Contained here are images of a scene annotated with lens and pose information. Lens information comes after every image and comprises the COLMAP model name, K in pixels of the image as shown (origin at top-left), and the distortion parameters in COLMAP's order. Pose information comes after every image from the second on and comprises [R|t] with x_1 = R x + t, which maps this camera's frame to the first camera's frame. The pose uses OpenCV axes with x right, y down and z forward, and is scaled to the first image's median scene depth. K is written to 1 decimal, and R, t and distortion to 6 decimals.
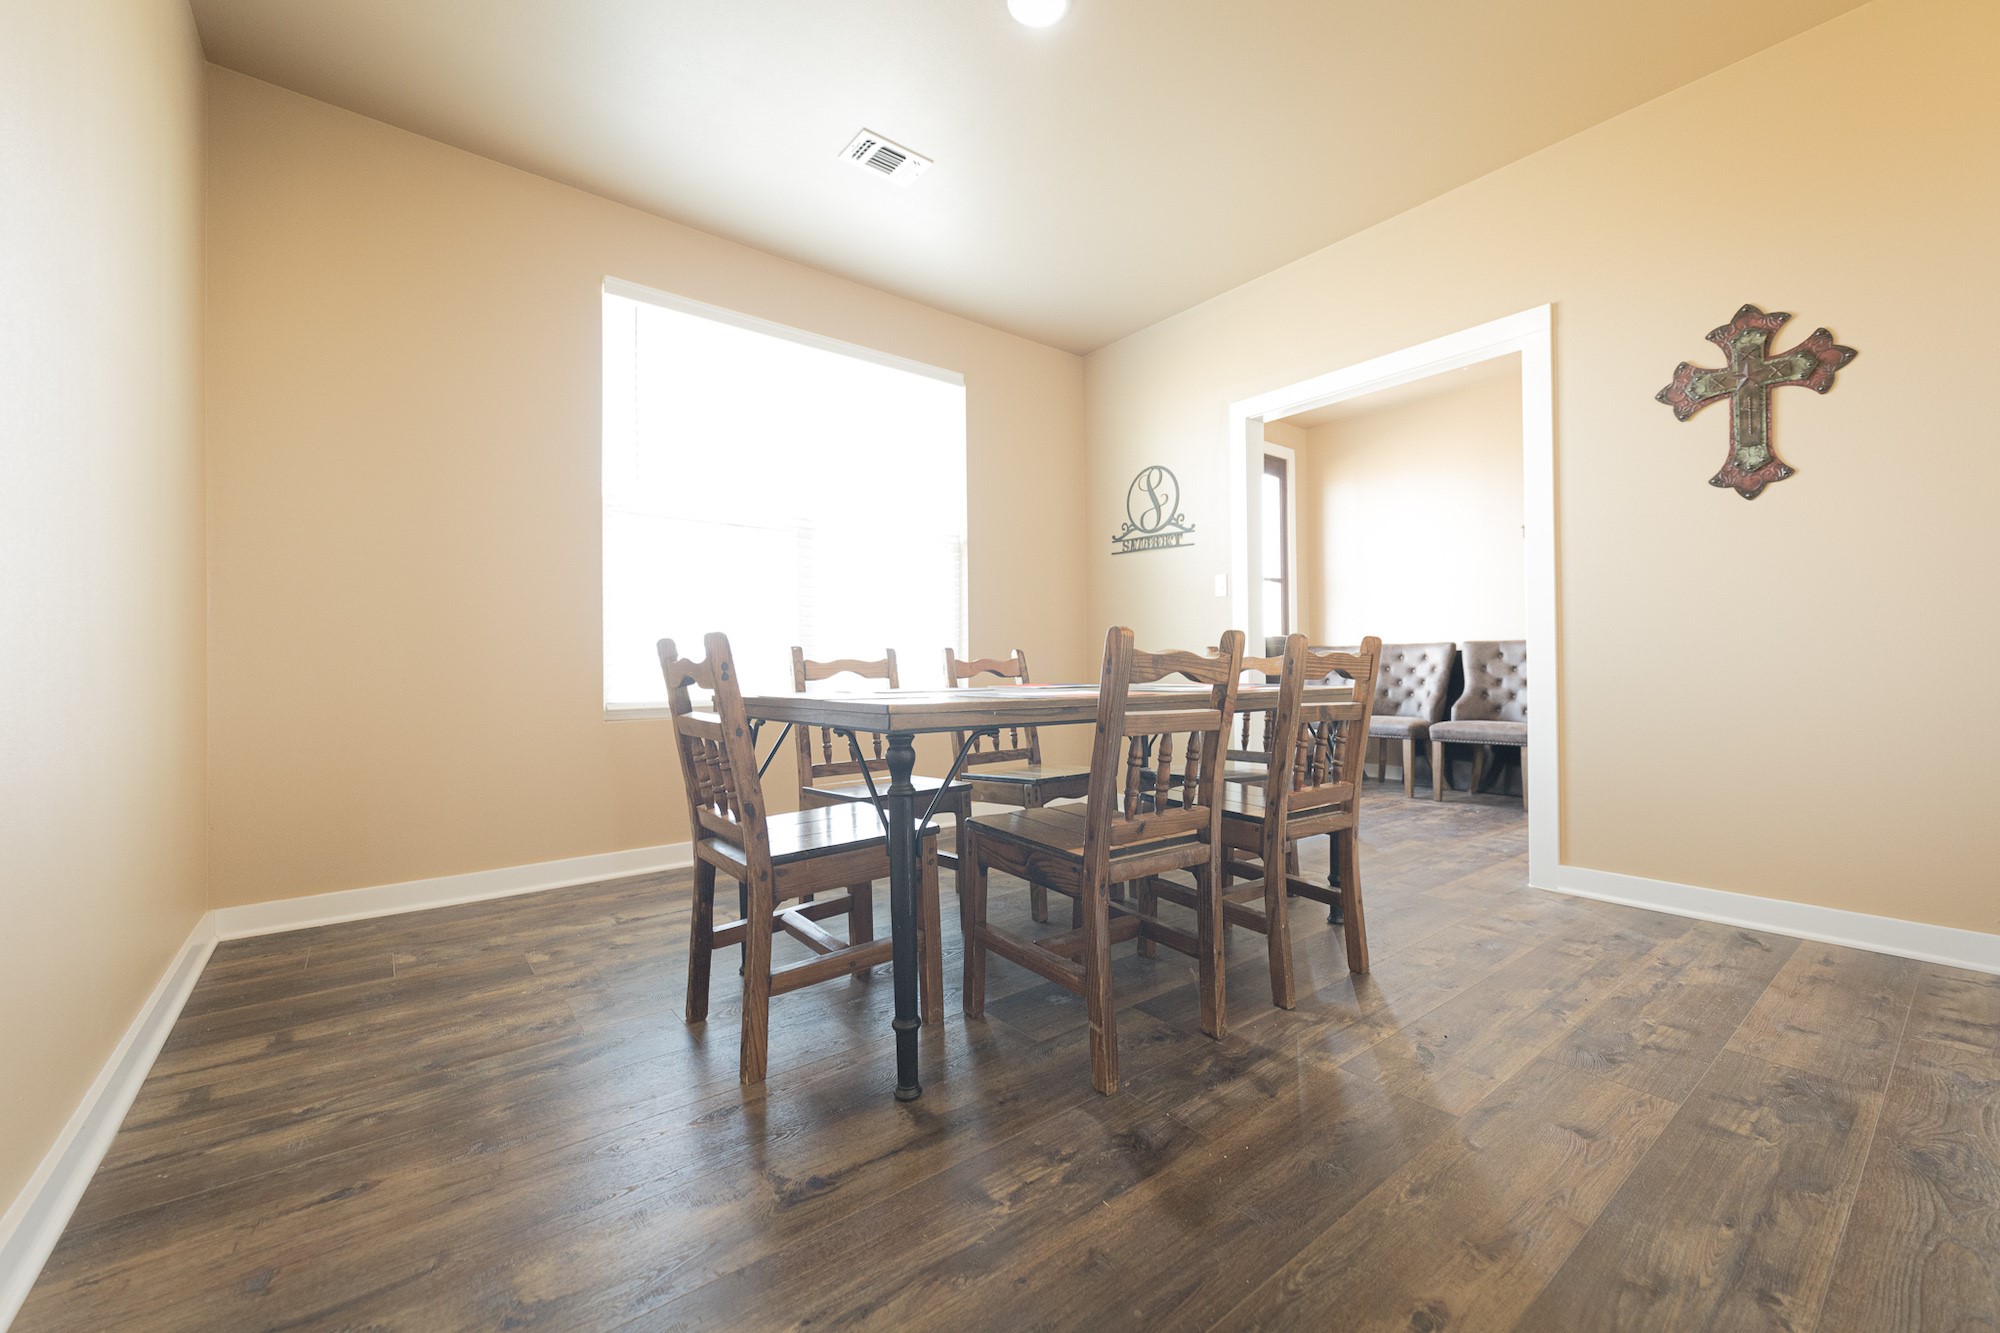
lens RADIAL K [[793.0, 0, 990.6], [0, 793.0, 663.5], [0, 0, 1]] dist [0.006783, -0.002117]
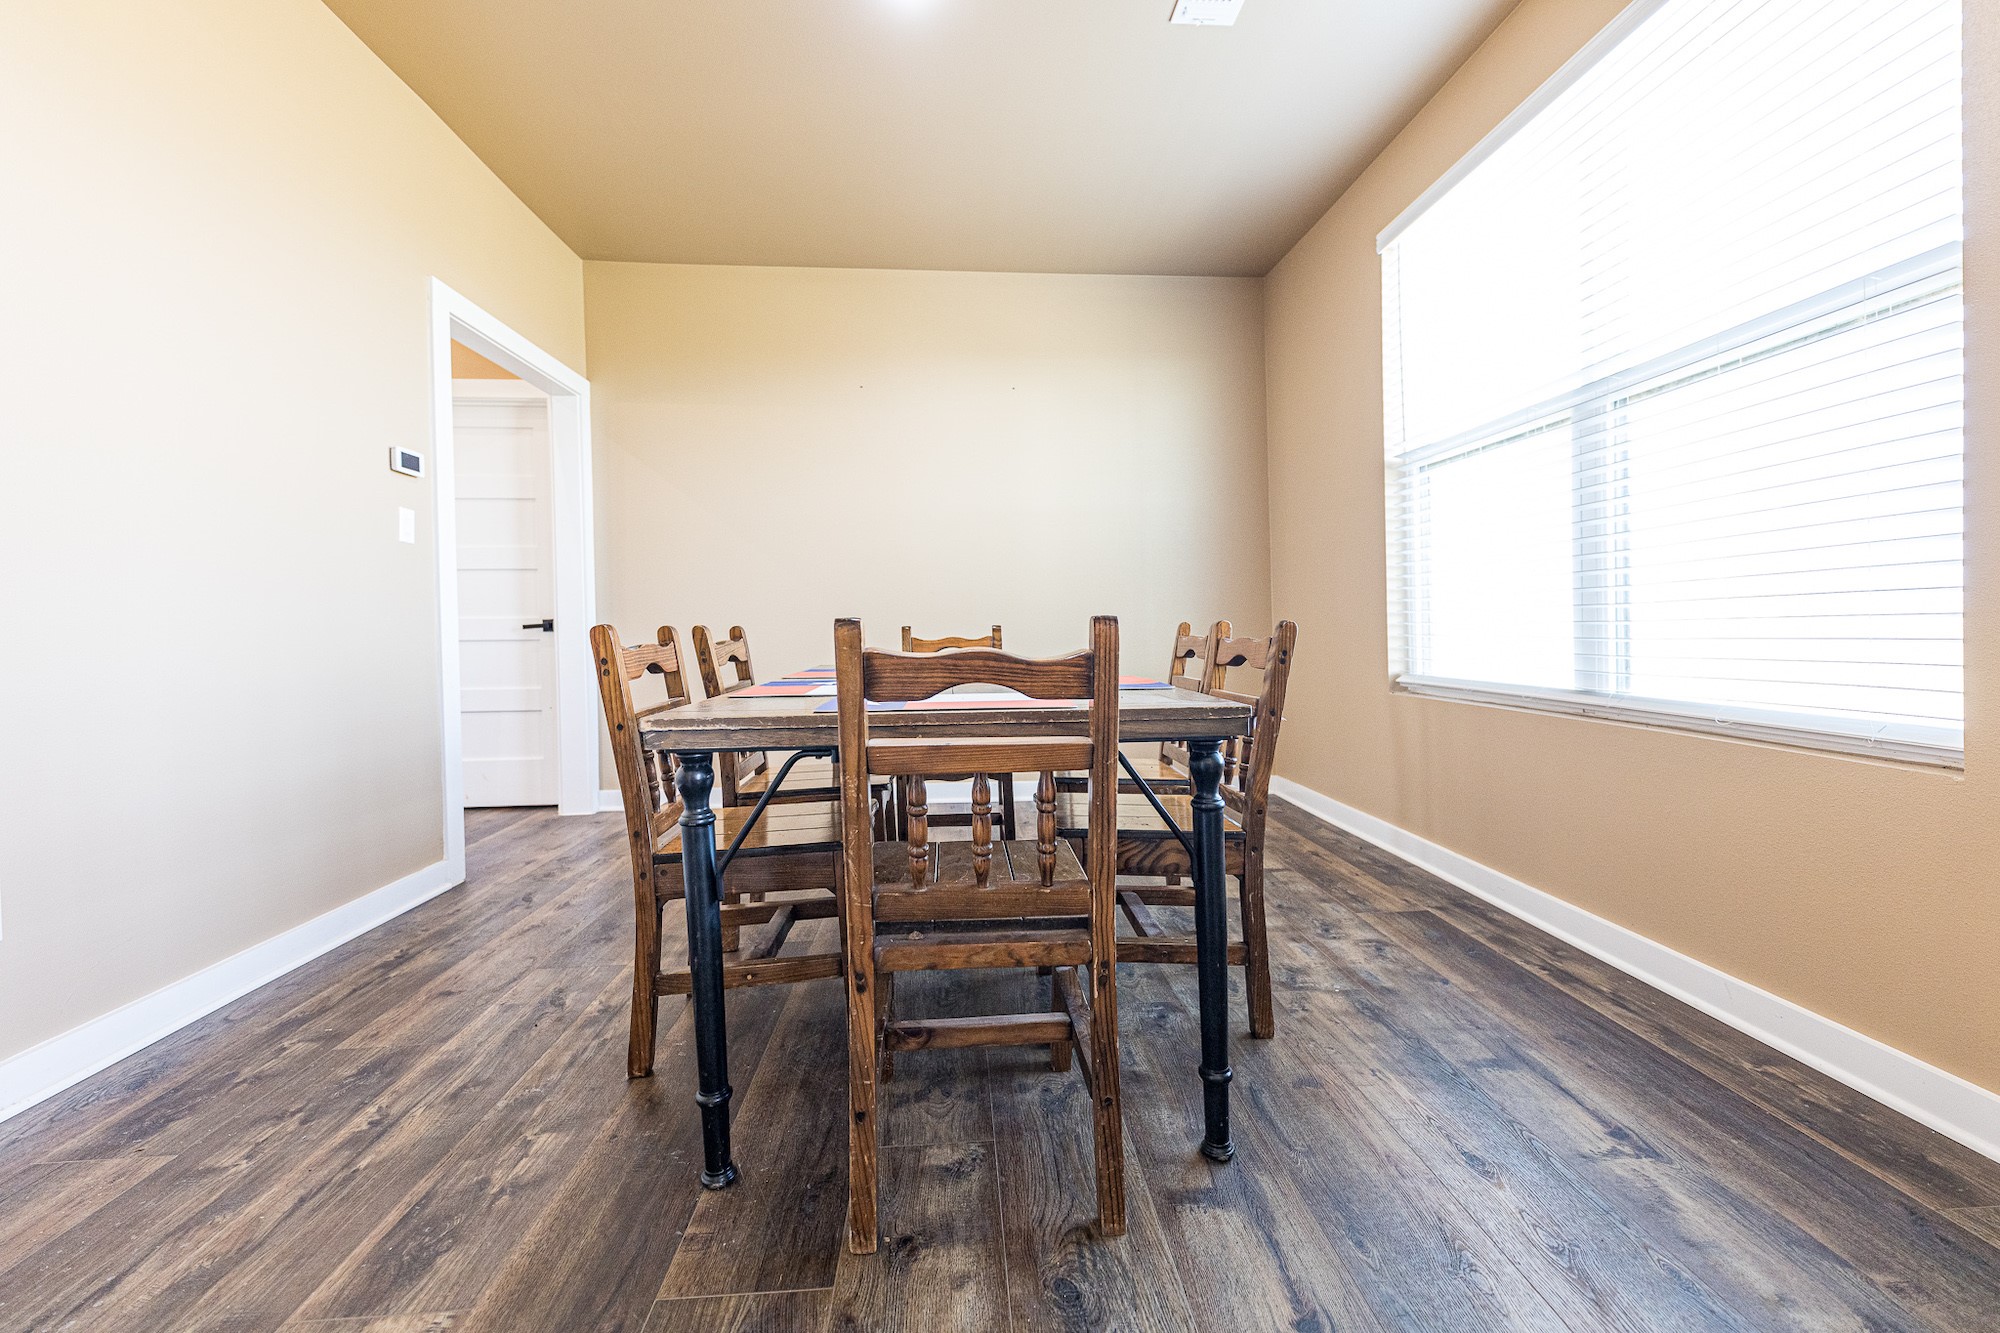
lens RADIAL K [[793.0, 0, 995.6], [0, 793.0, 667.4], [0, 0, 1]] dist [0.006783, -0.002117]
pose [[-0.566871, 0.061402, -0.821515, 1.133464], [0.005162, 0.997464, 0.070991, -0.061525], [0.823791, 0.036002, -0.565750, 2.213465]]
